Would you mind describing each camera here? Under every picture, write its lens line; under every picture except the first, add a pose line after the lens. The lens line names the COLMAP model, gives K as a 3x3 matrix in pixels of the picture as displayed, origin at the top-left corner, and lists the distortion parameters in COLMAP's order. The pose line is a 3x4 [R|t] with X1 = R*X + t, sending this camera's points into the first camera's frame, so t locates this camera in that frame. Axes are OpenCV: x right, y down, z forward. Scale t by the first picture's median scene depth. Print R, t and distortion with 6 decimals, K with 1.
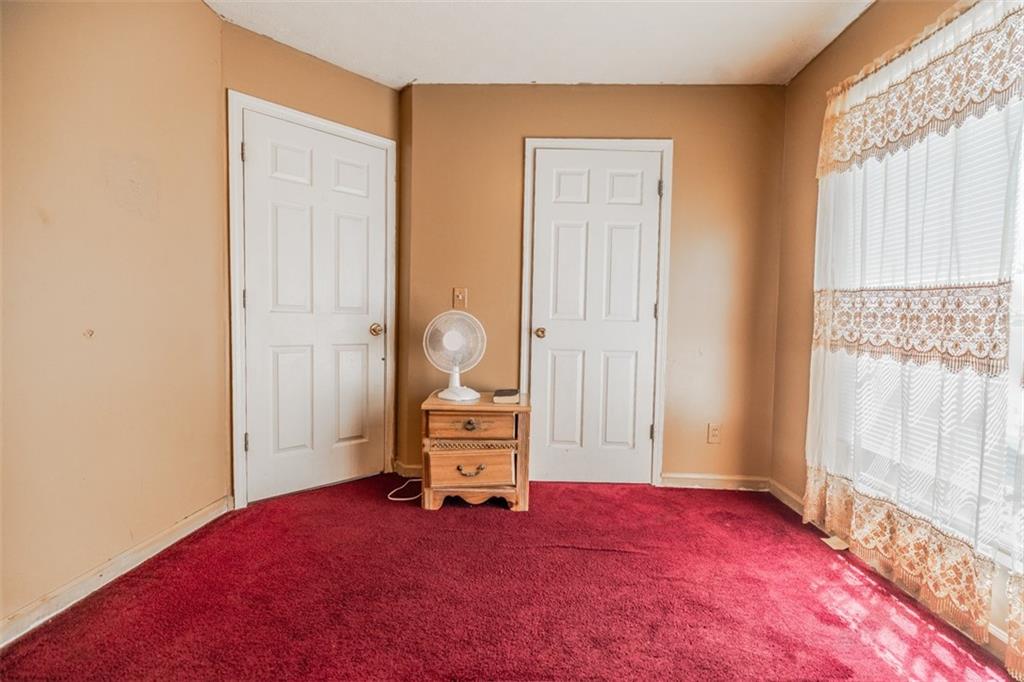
lens RADIAL K [[424.2, 0, 519.5], [0, 424.2, 340.4], [0, 0, 1]] dist [0.000420, 0.000199]
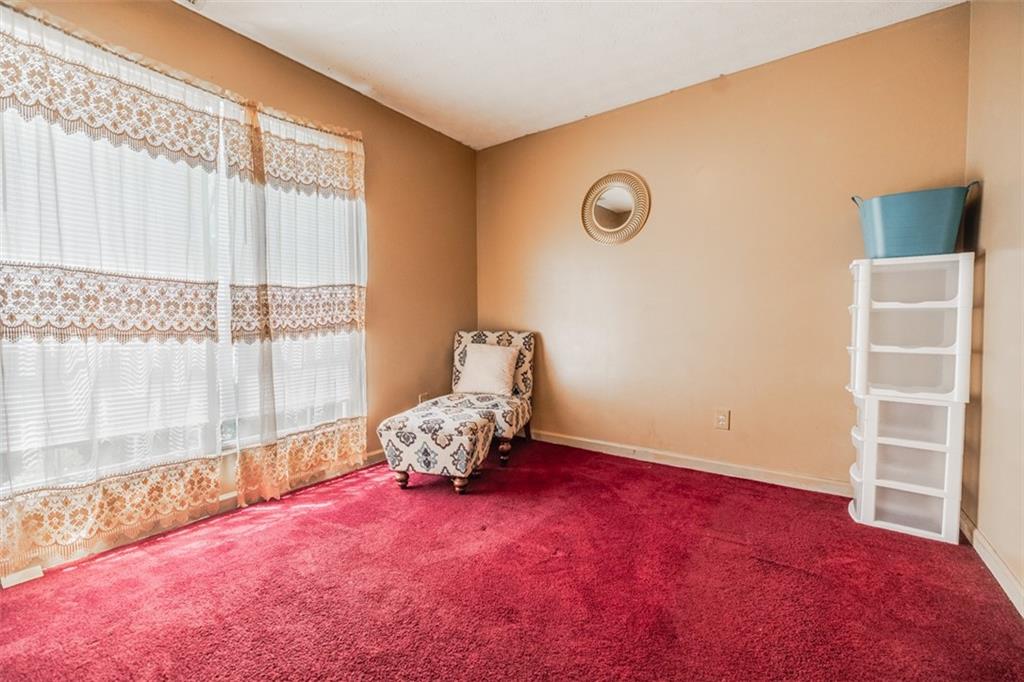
lens RADIAL K [[424.2, 0, 515.9], [0, 424.2, 336.5], [0, 0, 1]] dist [0.000420, 0.000199]
pose [[-0.823327, -0.048228, 0.565515, -0.602308], [0.006316, 0.995543, 0.094096, -0.065170], [-0.567533, 0.081043, -0.819353, 1.410255]]
